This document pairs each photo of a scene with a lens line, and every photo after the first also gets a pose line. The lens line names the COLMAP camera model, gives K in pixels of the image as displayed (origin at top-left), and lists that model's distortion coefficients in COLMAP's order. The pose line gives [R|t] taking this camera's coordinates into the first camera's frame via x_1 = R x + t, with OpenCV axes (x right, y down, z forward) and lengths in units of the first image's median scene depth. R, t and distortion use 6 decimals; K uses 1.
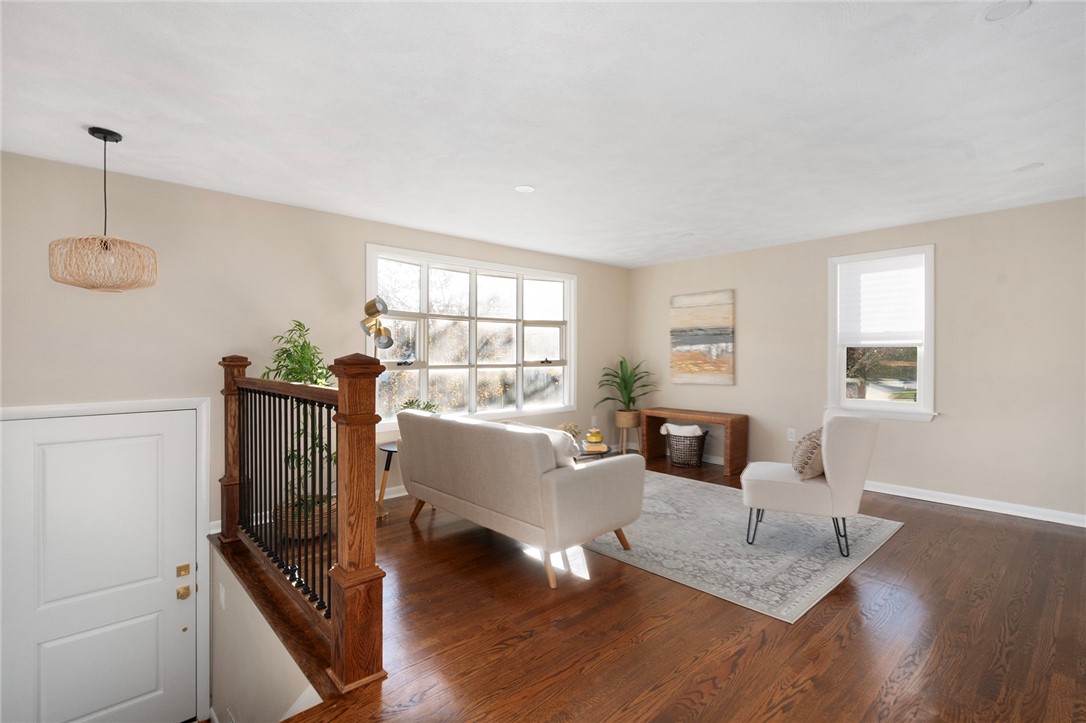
lens RADIAL K [[509.1, 0, 538.5], [0, 509.1, 361.1], [0, 0, 1]] dist [0.010624, -0.003489]
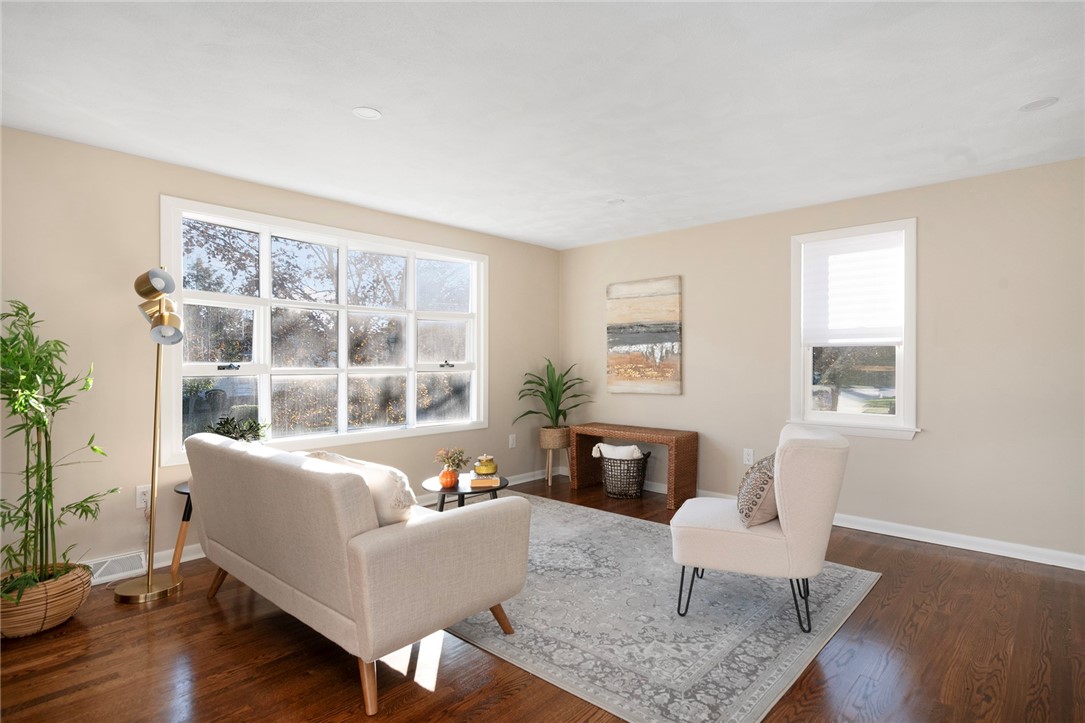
lens RADIAL K [[575.1, 0, 545.7], [0, 575.1, 365.1], [0, 0, 1]] dist [0.018122, -0.000271]
pose [[0.995241, -0.000230, 0.097441, 0.119345], [0.000607, 0.999992, -0.003838, 0.005399], [-0.097439, 0.003878, 0.995234, 0.169960]]
